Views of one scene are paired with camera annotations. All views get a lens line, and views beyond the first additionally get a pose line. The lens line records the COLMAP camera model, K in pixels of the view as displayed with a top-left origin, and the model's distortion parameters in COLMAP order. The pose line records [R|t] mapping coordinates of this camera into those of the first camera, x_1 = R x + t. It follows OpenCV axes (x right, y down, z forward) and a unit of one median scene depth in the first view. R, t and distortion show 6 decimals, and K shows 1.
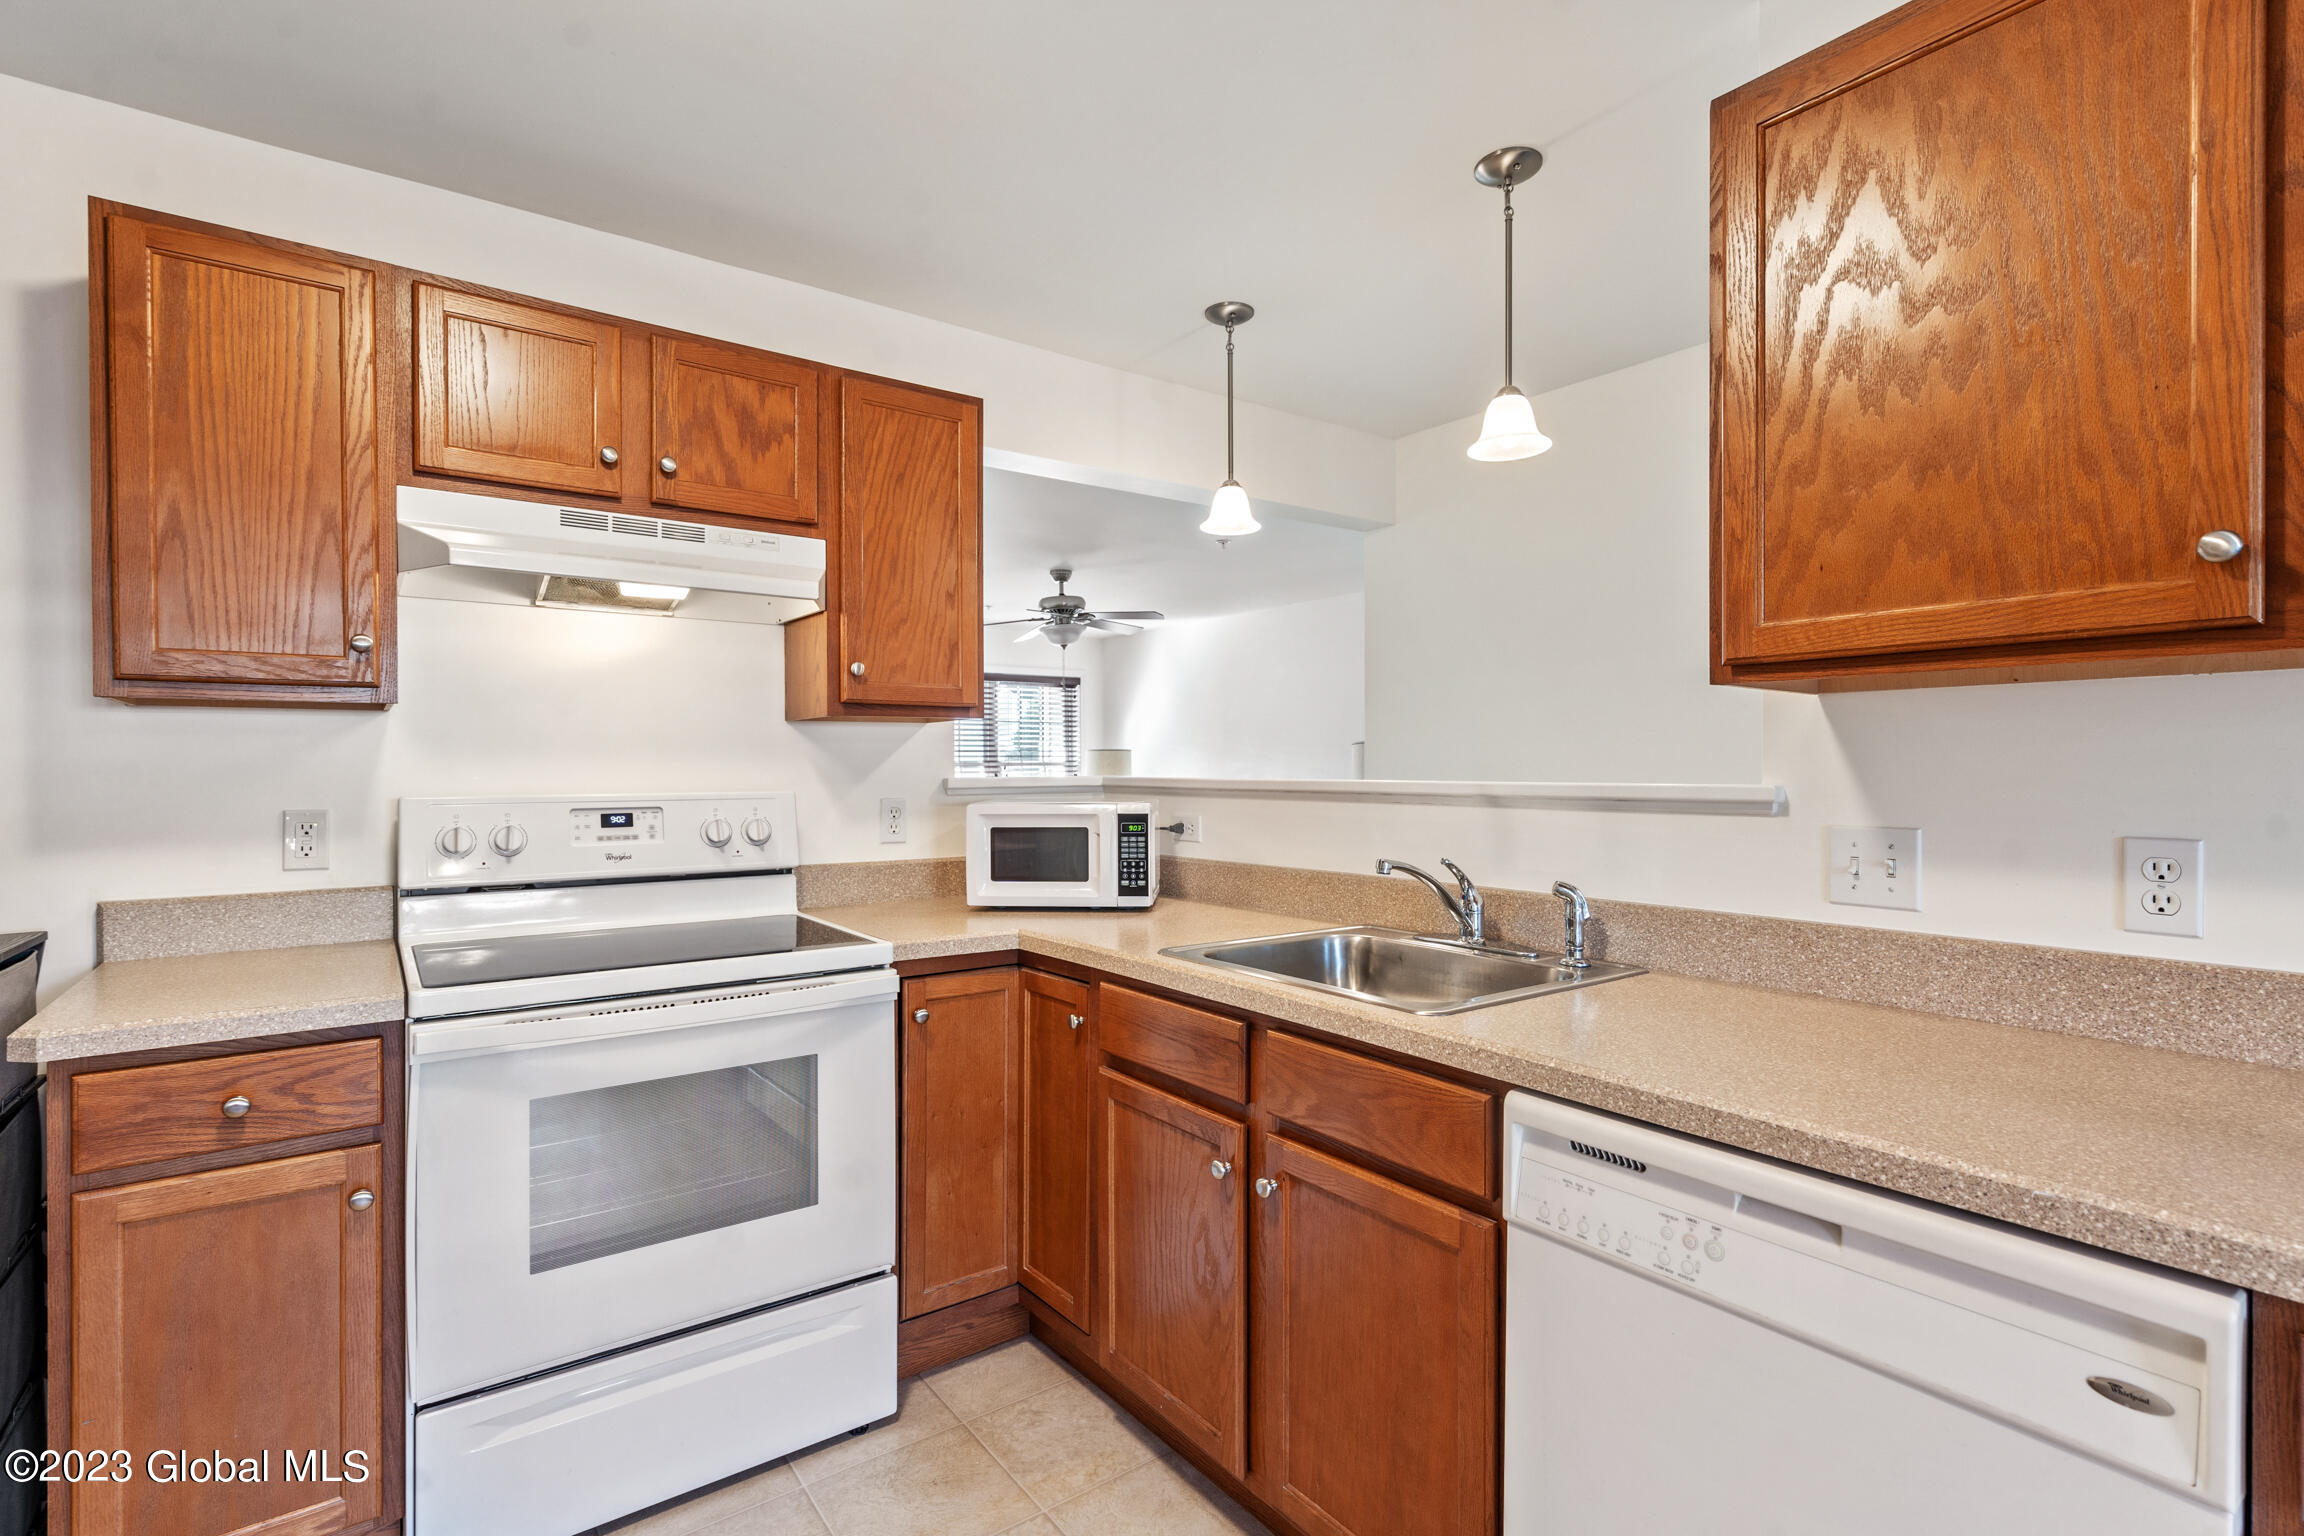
lens RADIAL K [[1059.4, 0, 1137.7], [0, 1059.4, 772.0], [0, 0, 1]] dist [0.000294, 0.000656]
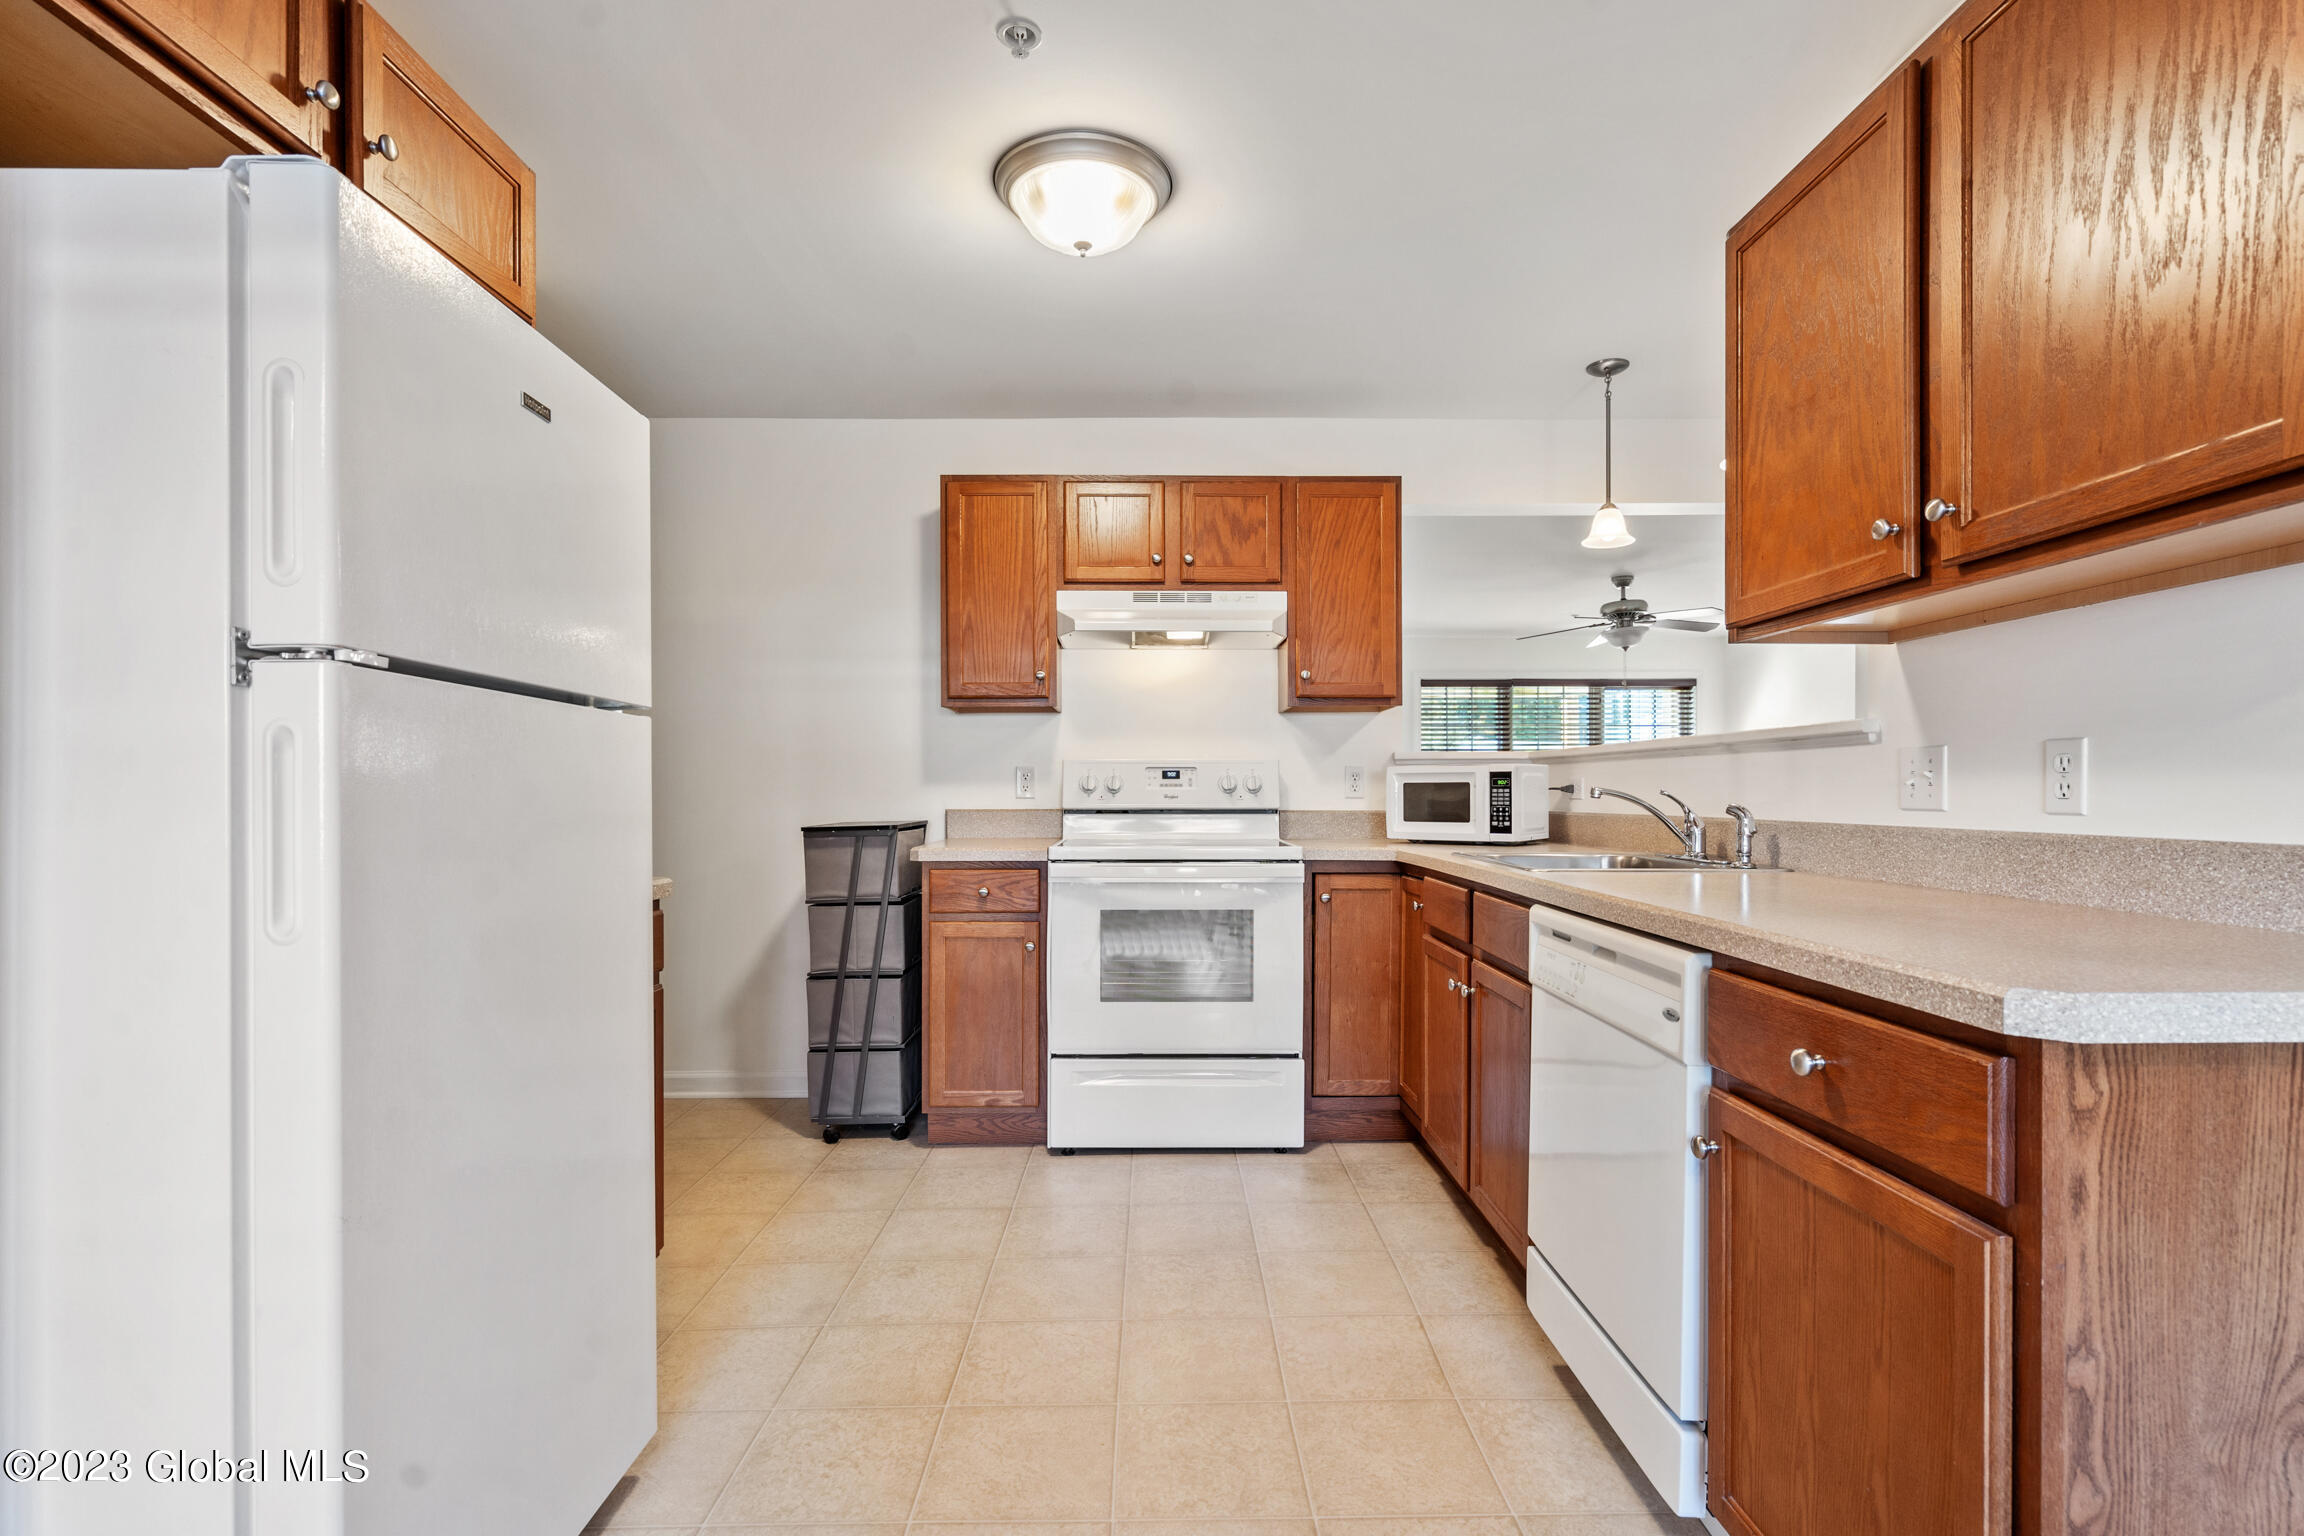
lens RADIAL K [[1077.2, 0, 1156.8], [0, 1077.2, 793.8], [0, 0, 1]] dist [-0.002286, -0.000011]
pose [[0.812750, 0.003823, -0.582600, 0.506230], [-0.004422, 0.999990, 0.000393, 0.080521], [0.582595, 0.002256, 0.812759, -0.408443]]
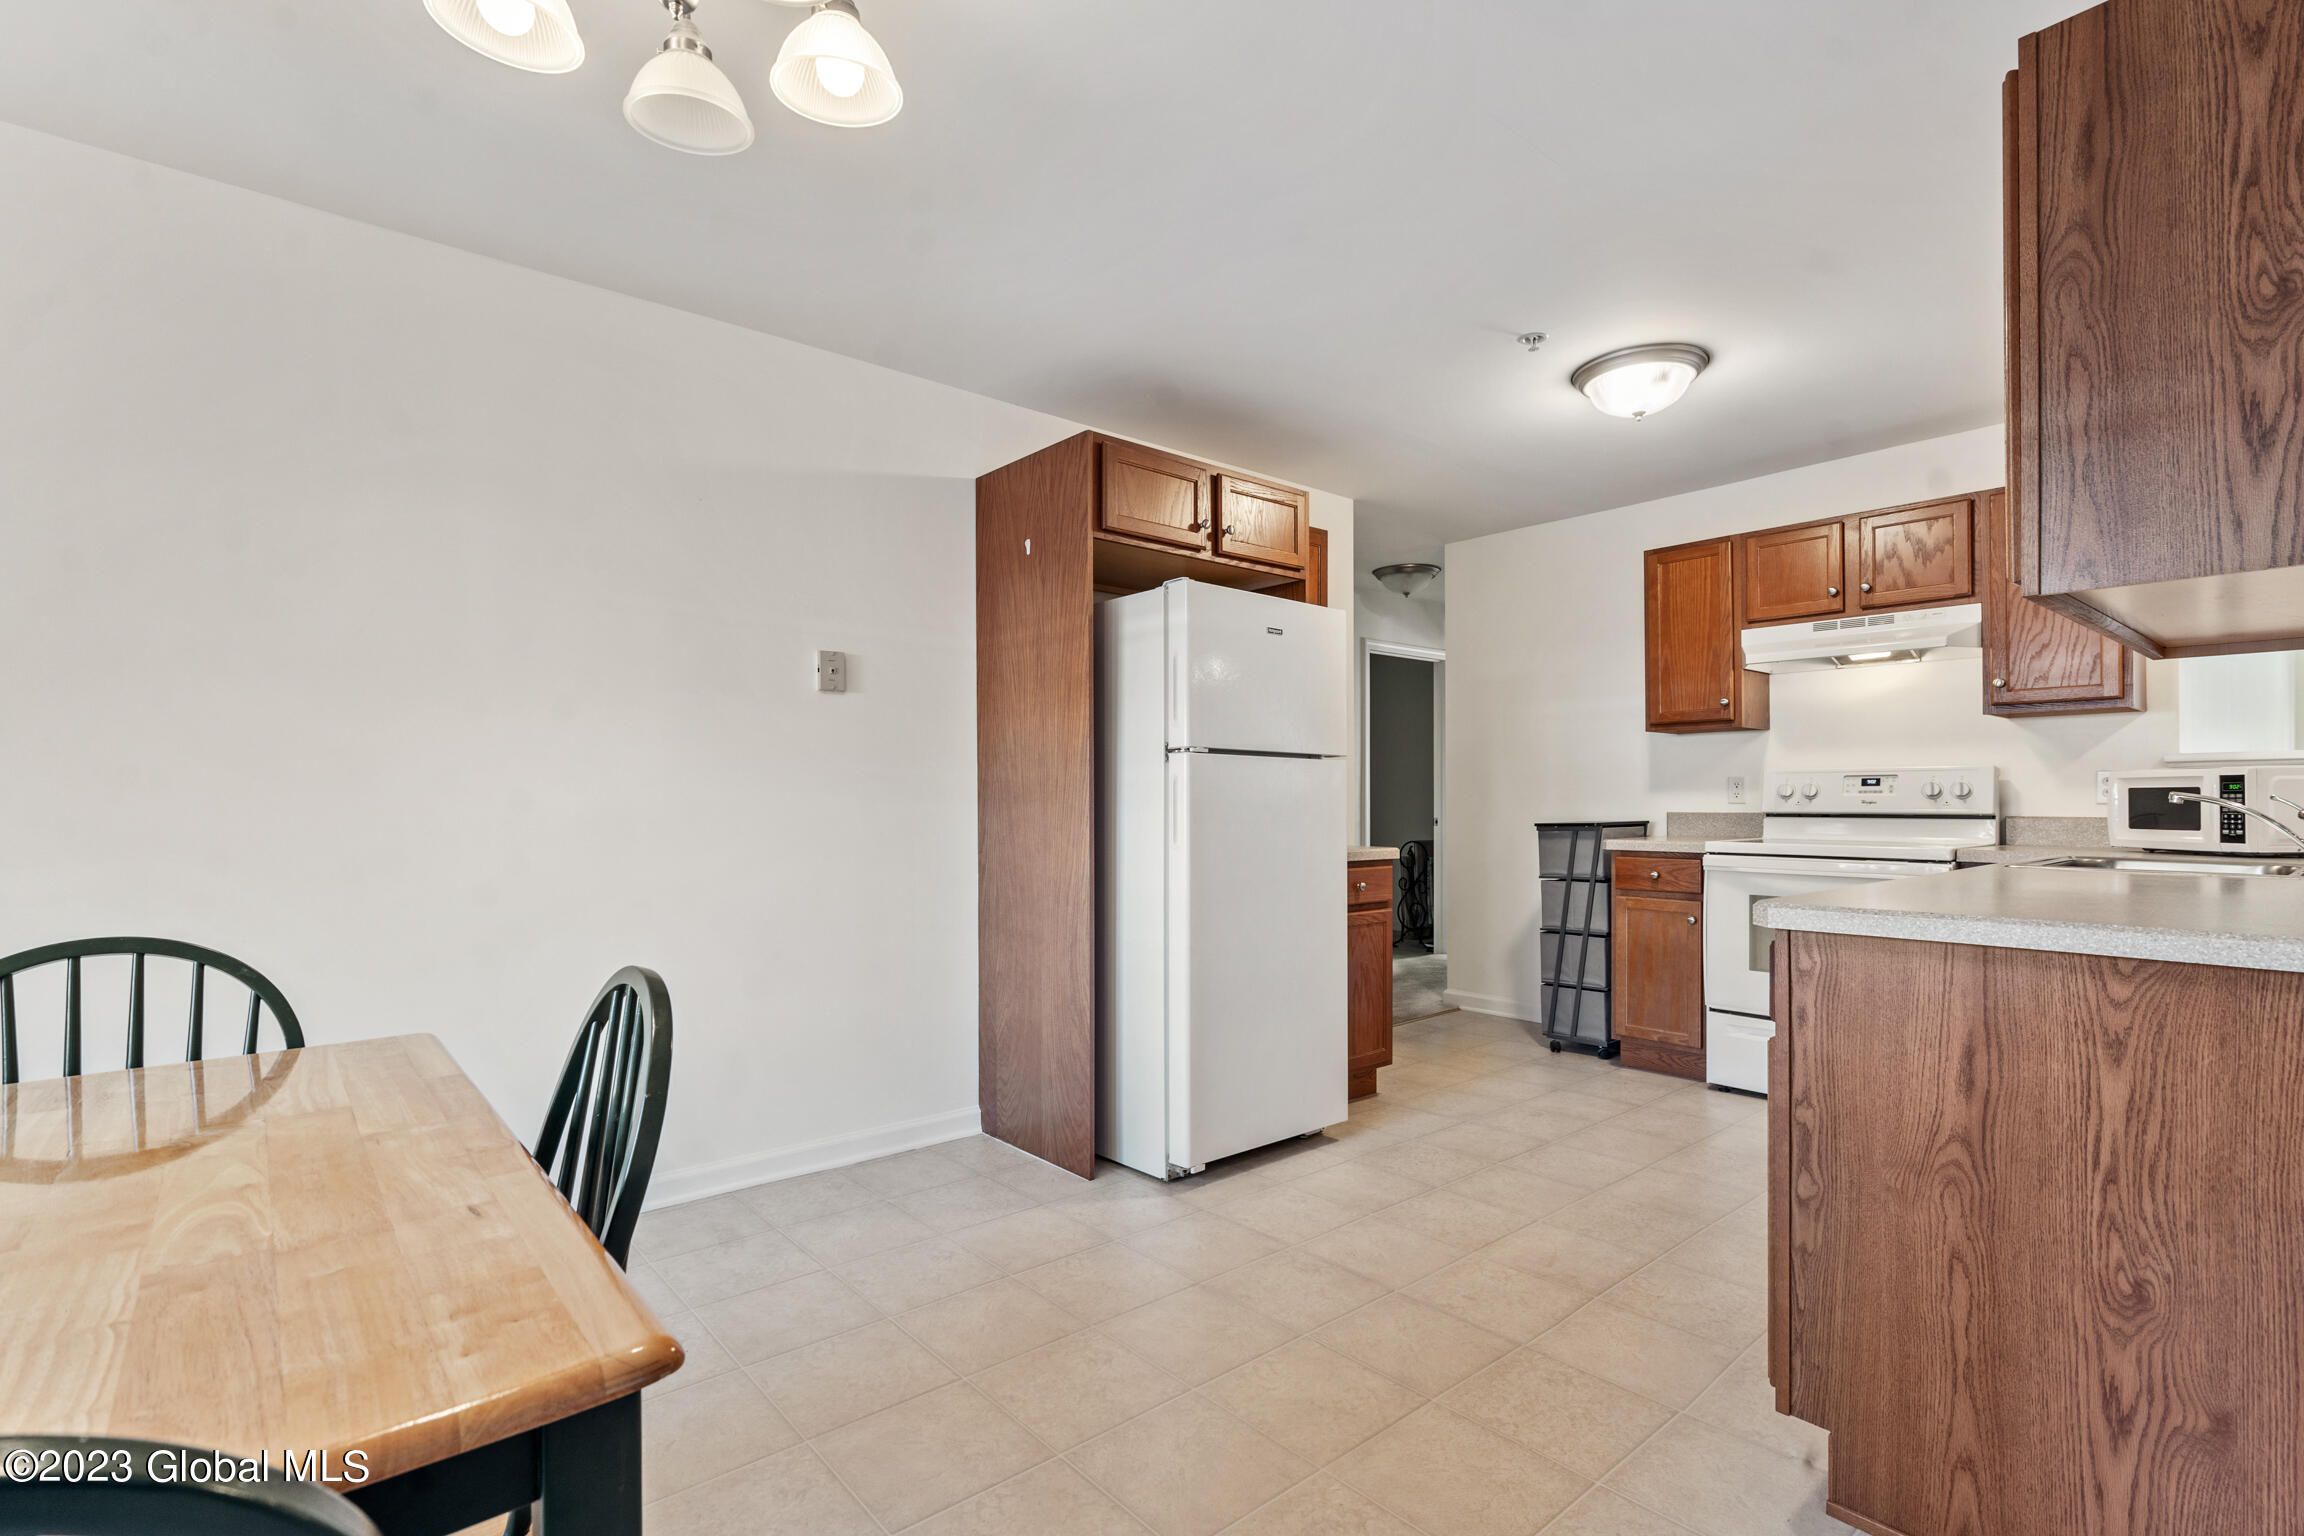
lens RADIAL K [[1055.3, 0, 1153.7], [0, 1055.3, 791.0], [0, 0, 1]] dist [-0.000948, 0.000121]
pose [[0.074792, -0.004950, -0.997187, 1.296380], [-0.003019, 0.999982, -0.005191, 0.079486], [0.997195, 0.003399, 0.074775, -0.375120]]
